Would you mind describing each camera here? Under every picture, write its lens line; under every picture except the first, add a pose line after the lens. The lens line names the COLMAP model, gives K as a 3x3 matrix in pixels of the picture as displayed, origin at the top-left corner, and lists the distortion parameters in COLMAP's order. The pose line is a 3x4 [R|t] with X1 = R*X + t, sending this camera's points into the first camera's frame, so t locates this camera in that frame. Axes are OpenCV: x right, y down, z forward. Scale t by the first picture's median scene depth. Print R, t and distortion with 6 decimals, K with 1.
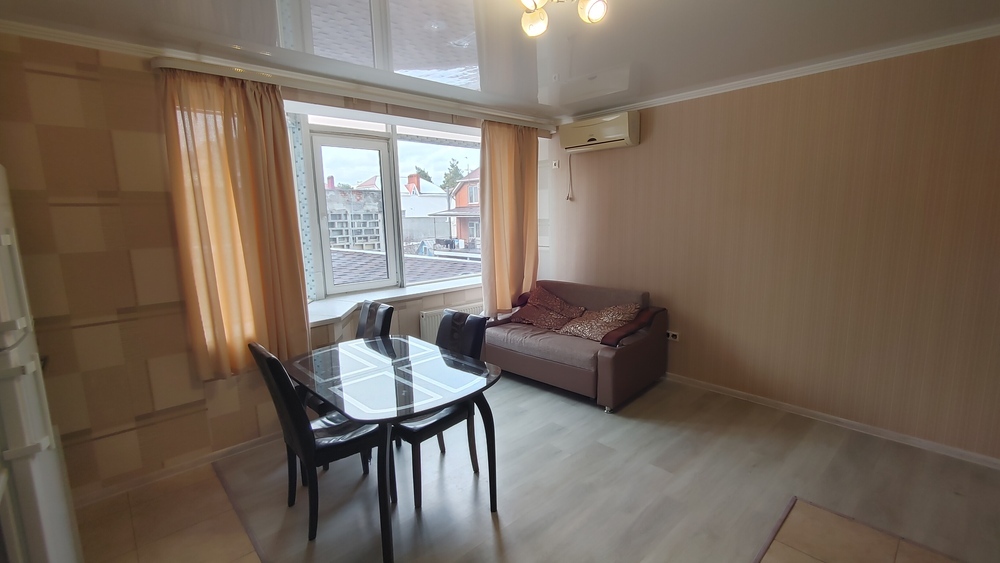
lens RADIAL K [[449.4, 0, 501.9], [0, 449.4, 282.5], [0, 0, 1]] dist [-0.003937, 0.000780]
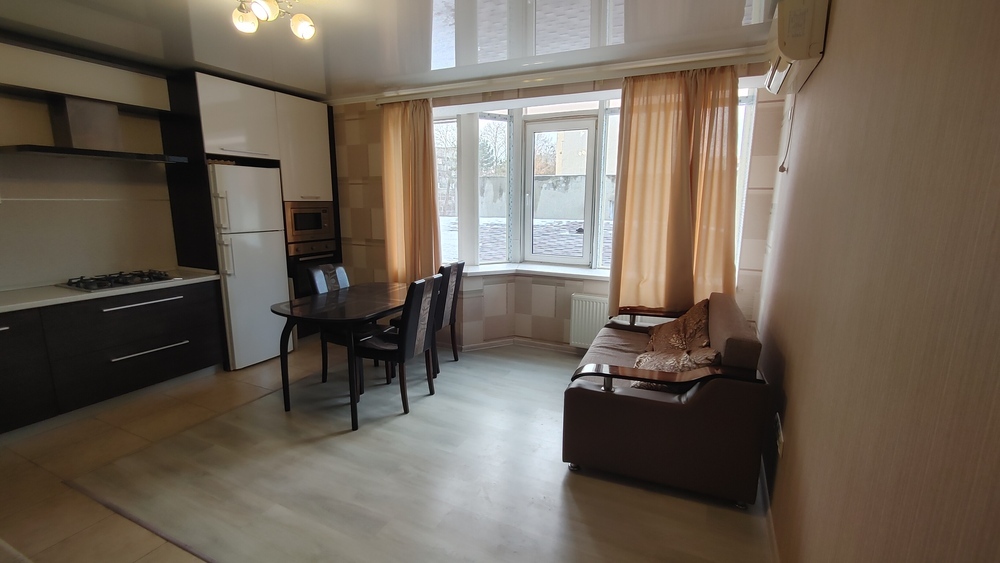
lens RADIAL K [[449.4, 0, 503.0], [0, 449.4, 283.2], [0, 0, 1]] dist [-0.003937, 0.000780]
pose [[0.354090, 0.189051, -0.915904, 0.741482], [-0.160178, 0.977143, 0.139766, -0.077175], [0.921392, 0.097218, 0.376279, 0.548623]]
